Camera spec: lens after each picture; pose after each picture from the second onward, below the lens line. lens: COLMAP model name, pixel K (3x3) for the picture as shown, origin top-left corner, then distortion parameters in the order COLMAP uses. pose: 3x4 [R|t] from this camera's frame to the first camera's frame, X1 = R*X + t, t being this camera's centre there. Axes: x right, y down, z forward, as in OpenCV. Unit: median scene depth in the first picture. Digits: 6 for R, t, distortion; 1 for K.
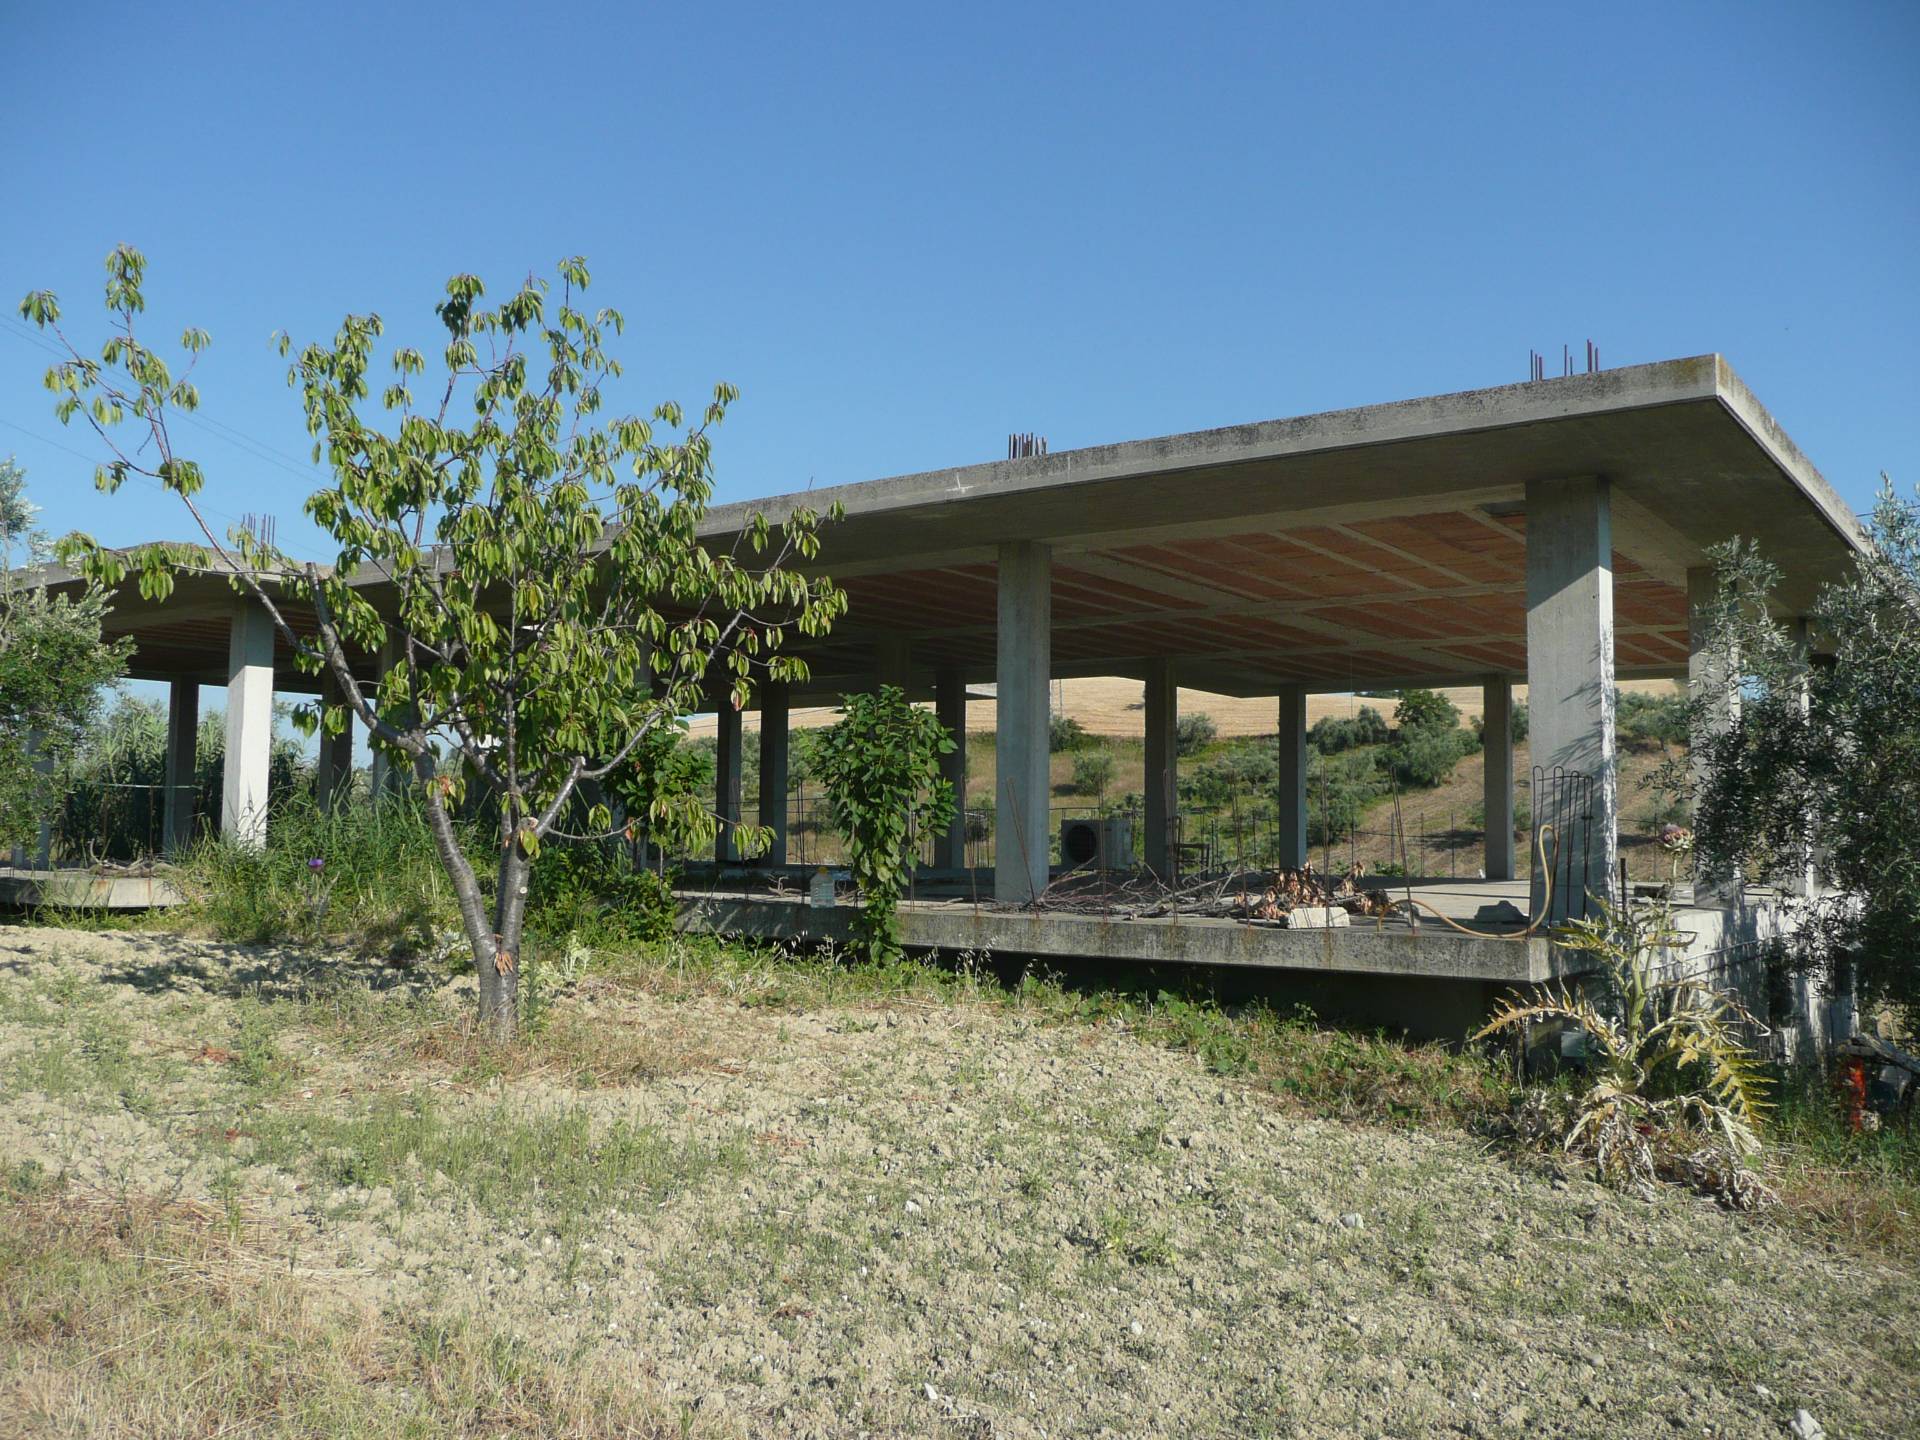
lens RADIAL K [[1611.5, 0, 956.6], [0, 1611.5, 709.3], [0, 0, 1]] dist [-0.028767, 0.020924]
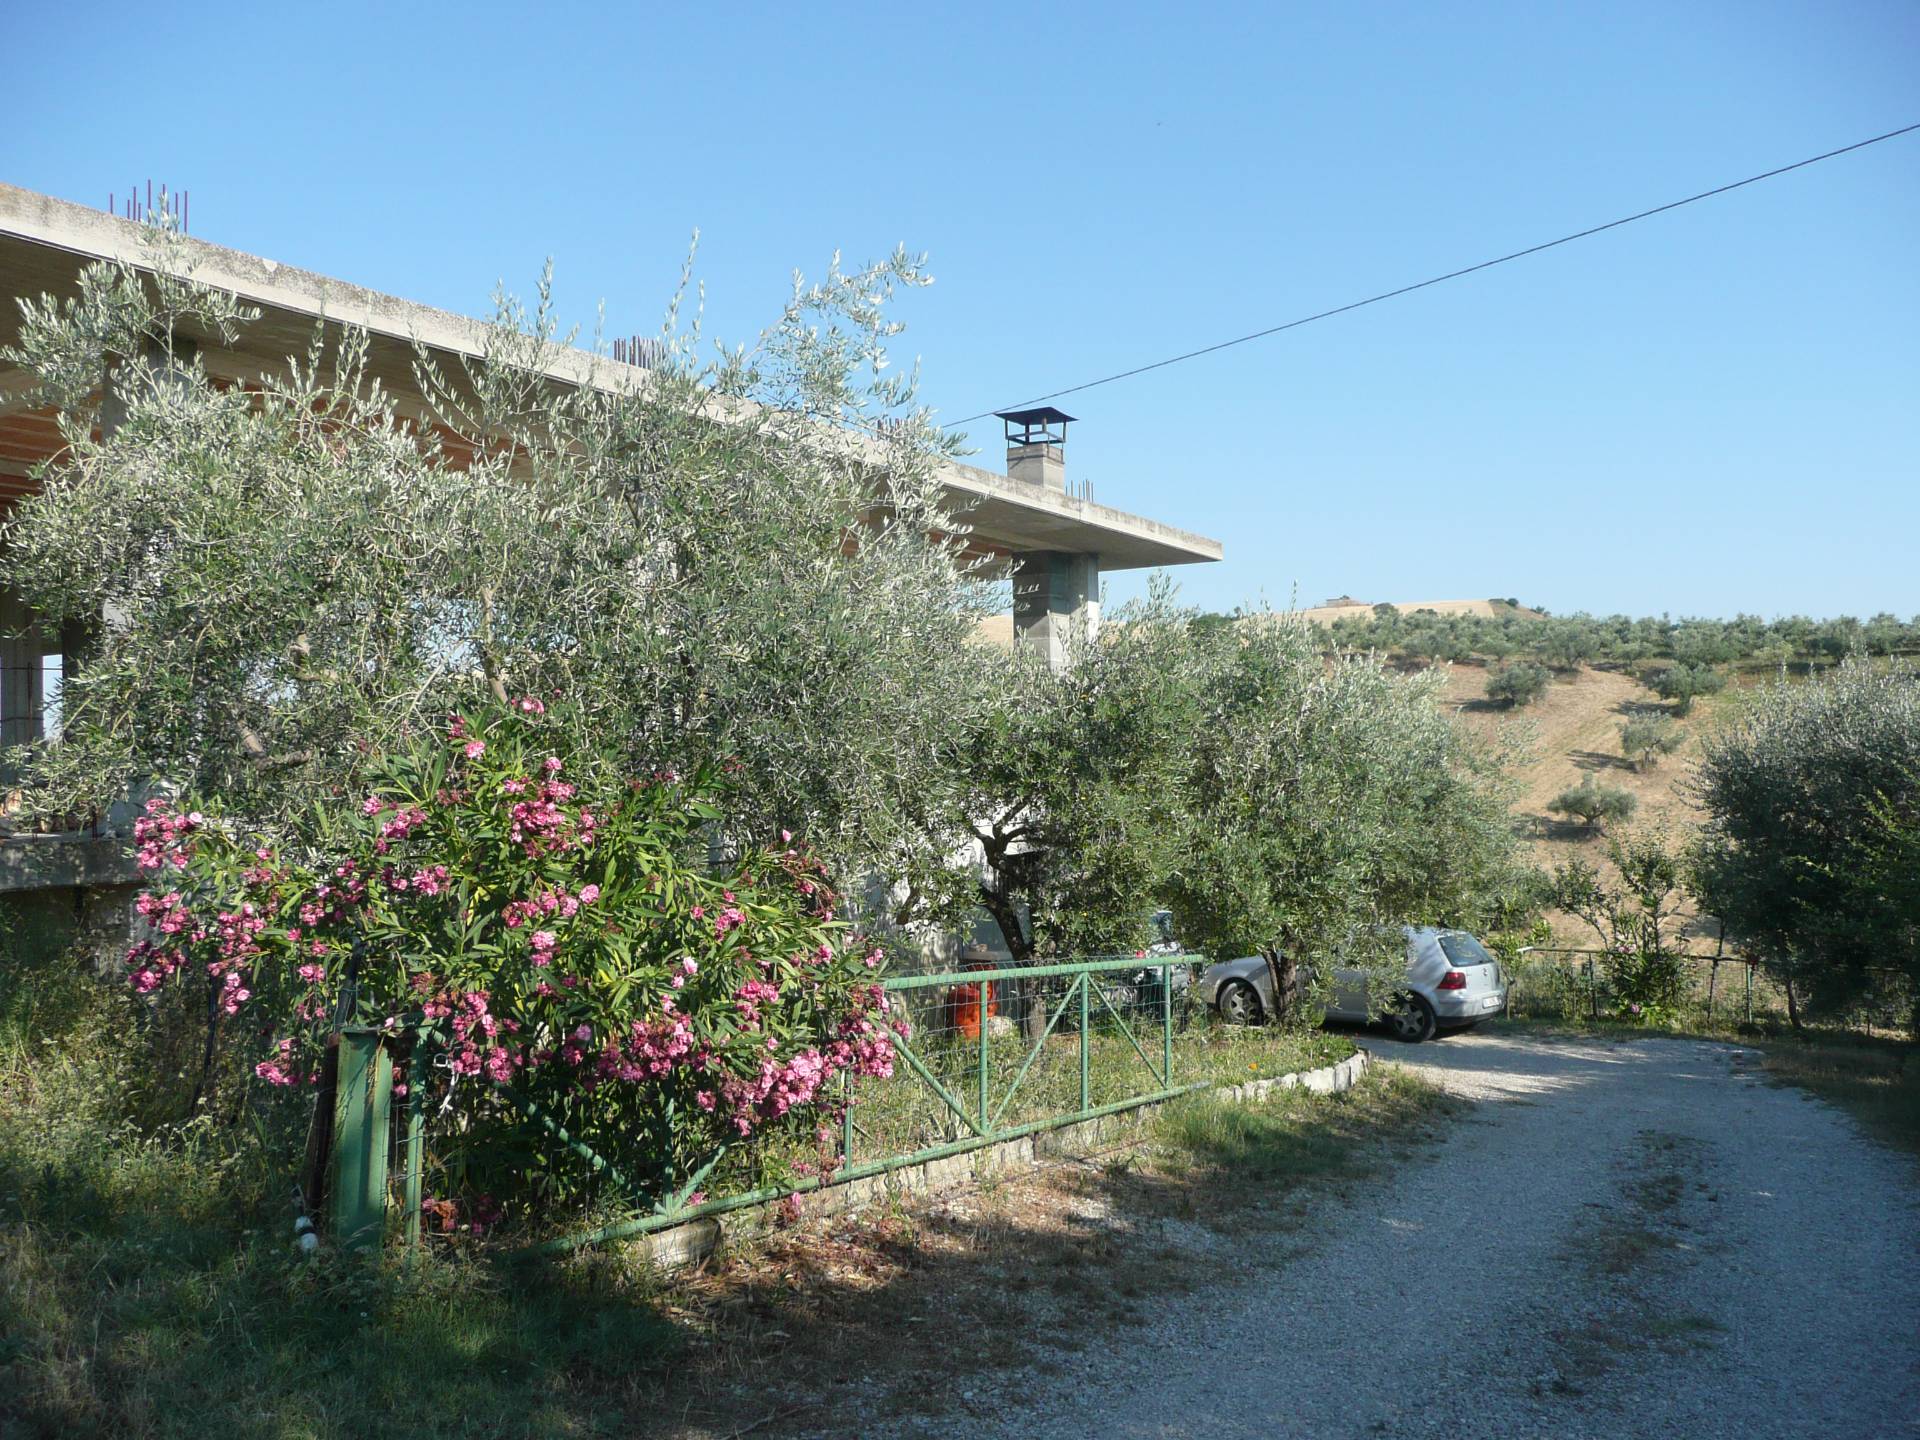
lens RADIAL K [[1611.5, 0, 975.1], [0, 1611.5, 729.2], [0, 0, 1]] dist [-0.028767, 0.020924]
pose [[0.994448, -0.032738, 0.100005, 0.761370], [0.027548, 0.998223, 0.052841, 0.040050], [-0.101557, -0.049793, 0.993583, 0.059020]]
